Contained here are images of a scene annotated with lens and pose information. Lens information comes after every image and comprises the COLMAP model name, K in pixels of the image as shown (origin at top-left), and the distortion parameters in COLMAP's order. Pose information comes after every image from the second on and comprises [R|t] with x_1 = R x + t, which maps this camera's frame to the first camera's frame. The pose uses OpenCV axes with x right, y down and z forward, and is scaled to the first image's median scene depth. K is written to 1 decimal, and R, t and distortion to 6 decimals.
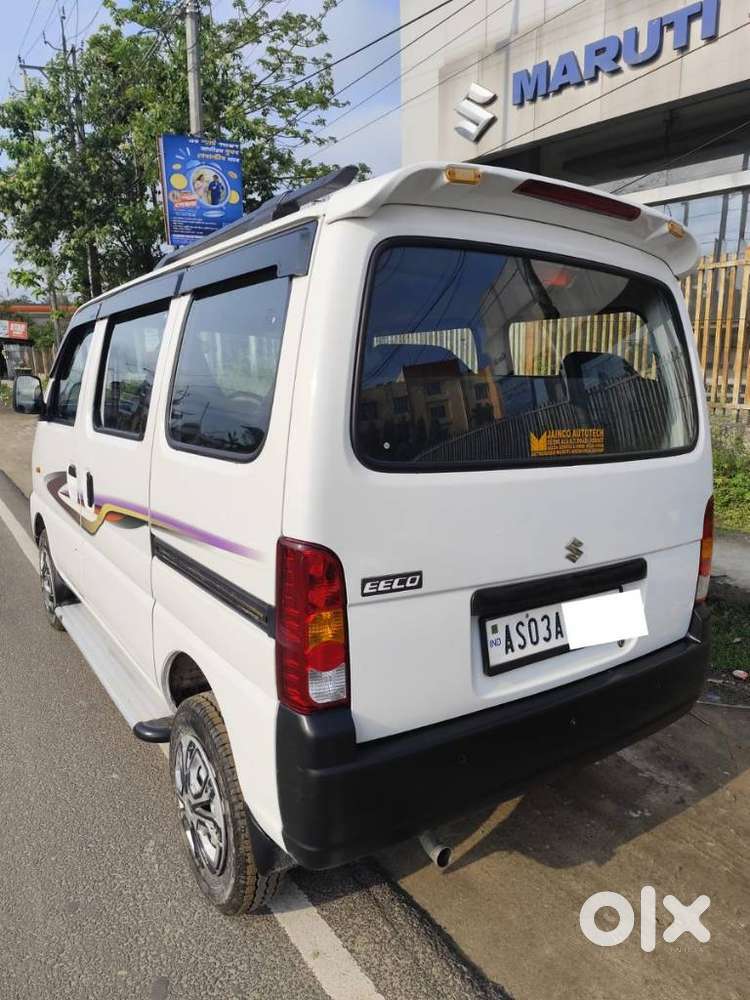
lens RADIAL K [[681.9, 0, 379.8], [0, 681.9, 503.8], [0, 0, 1]] dist [0.037669, -0.036906]
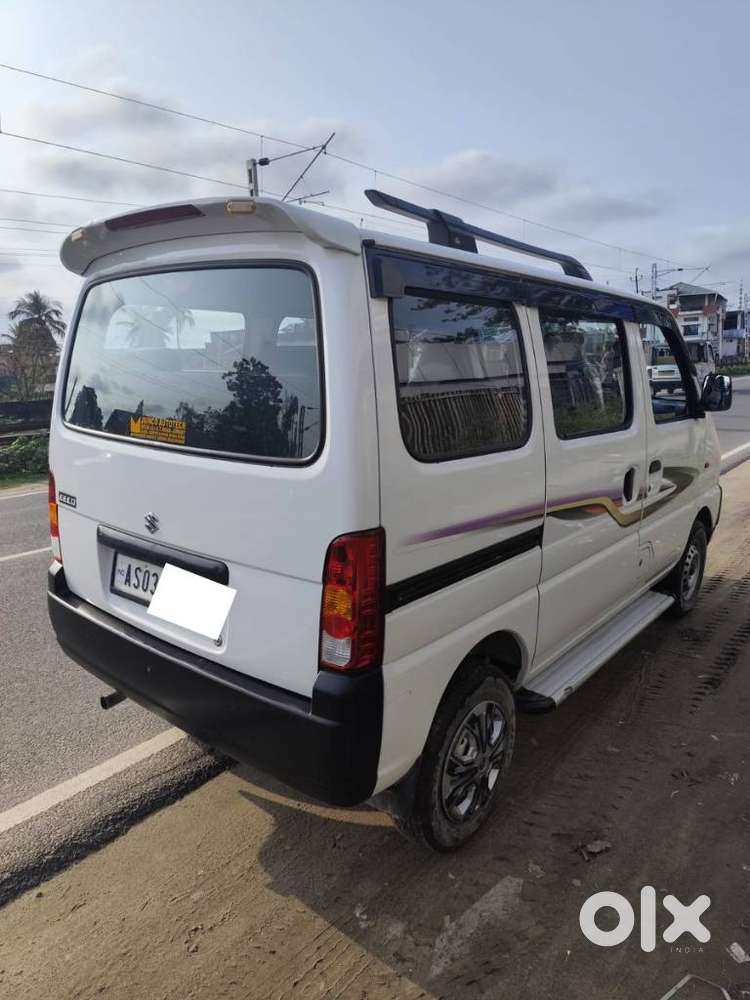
lens RADIAL K [[681.9, 0, 377.9], [0, 681.9, 503.3], [0, 0, 1]] dist [0.037669, -0.036906]
pose [[0.280293, 0.186914, -0.941541, 1.209686], [-0.169183, 0.975124, 0.143215, -0.159828], [0.944888, 0.119151, 0.304943, 0.824724]]
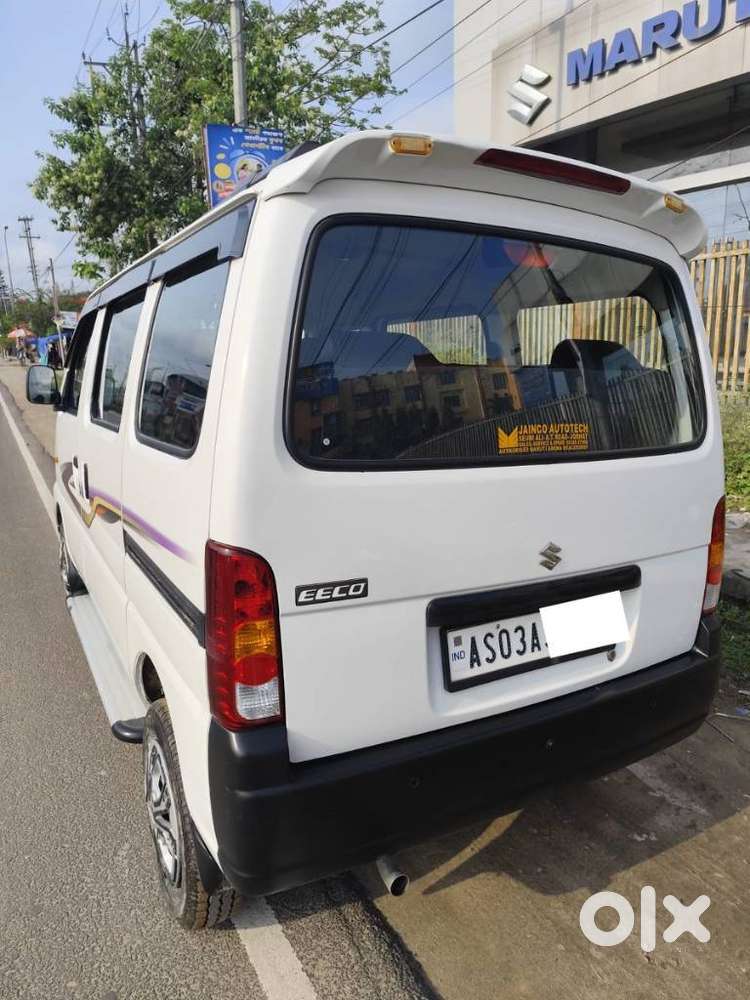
lens RADIAL K [[681.9, 0, 391.3], [0, 681.9, 496.6], [0, 0, 1]] dist [0.037669, -0.036906]
pose [[0.997491, 0.012336, -0.069711, 0.110225], [-0.011972, 0.999912, 0.005629, -0.012177], [0.069774, -0.004780, 0.997551, 0.059704]]
